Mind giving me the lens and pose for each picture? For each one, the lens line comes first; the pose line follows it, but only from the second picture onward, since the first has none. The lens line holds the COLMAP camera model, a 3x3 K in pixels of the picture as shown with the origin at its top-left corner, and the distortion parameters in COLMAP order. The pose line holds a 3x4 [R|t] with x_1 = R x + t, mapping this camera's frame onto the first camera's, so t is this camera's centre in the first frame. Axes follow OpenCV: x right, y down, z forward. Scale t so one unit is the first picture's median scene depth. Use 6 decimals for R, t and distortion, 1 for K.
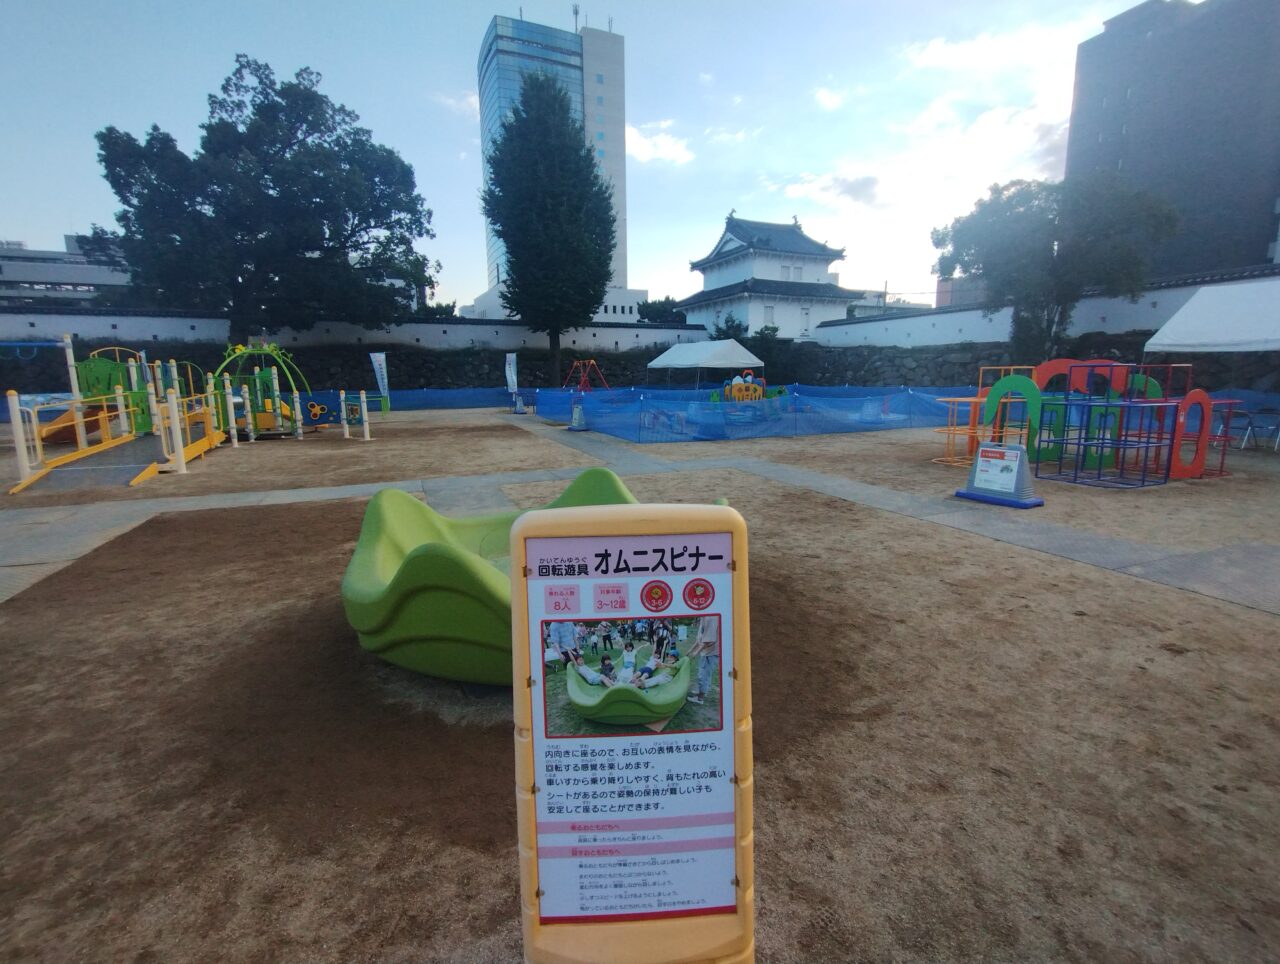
lens RADIAL K [[592.5, 0, 640.7], [0, 592.5, 481.3], [0, 0, 1]] dist [-0.000882, 0.000184]
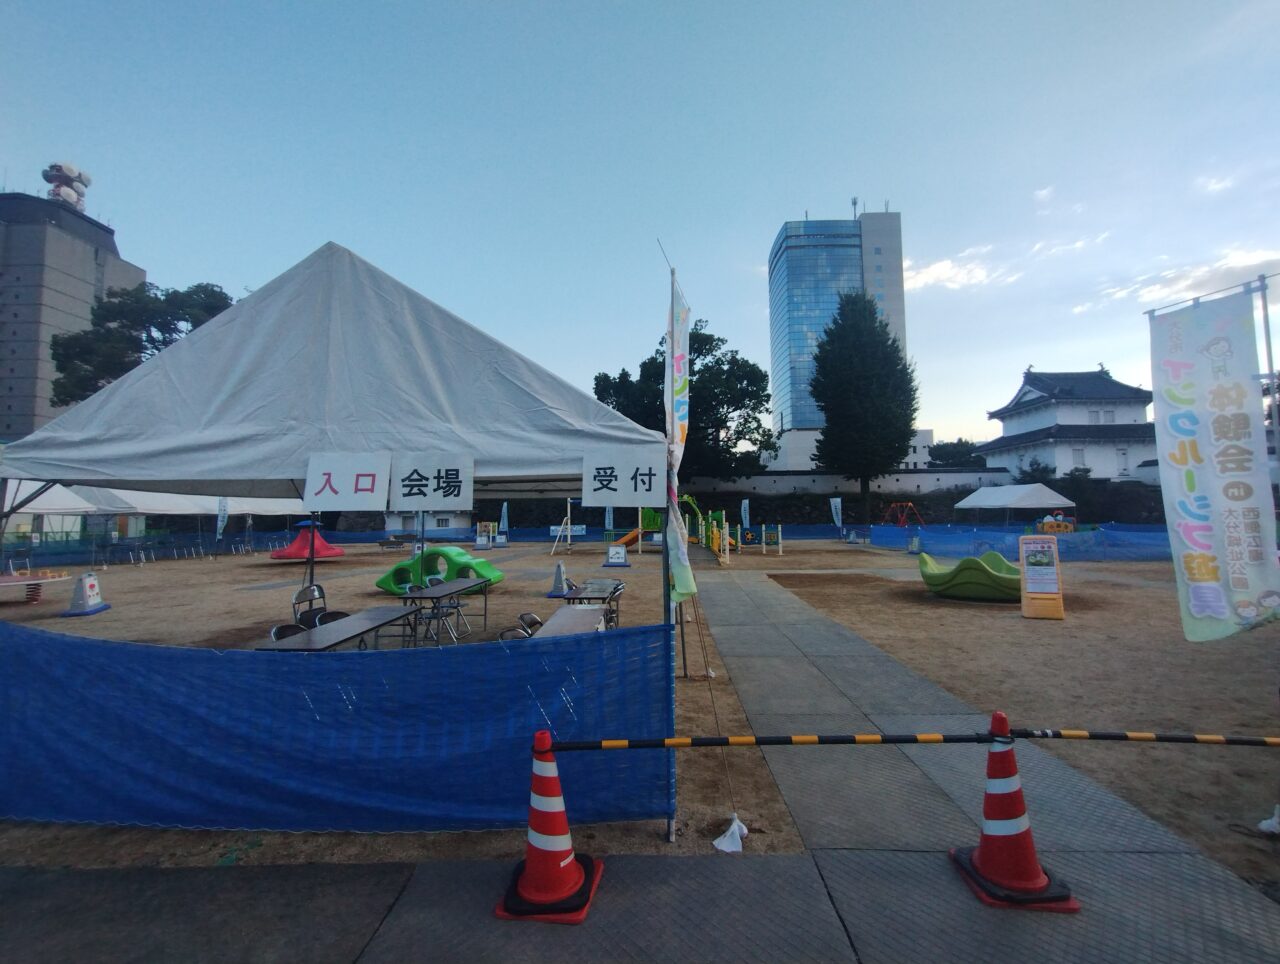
lens RADIAL K [[592.5, 0, 642.1], [0, 592.5, 476.1], [0, 0, 1]] dist [-0.000882, 0.000184]
pose [[0.905783, -0.028258, -0.422799, -0.041254], [-0.072970, 0.972467, -0.221321, 0.040401], [0.417412, 0.231321, 0.878782, -0.238643]]
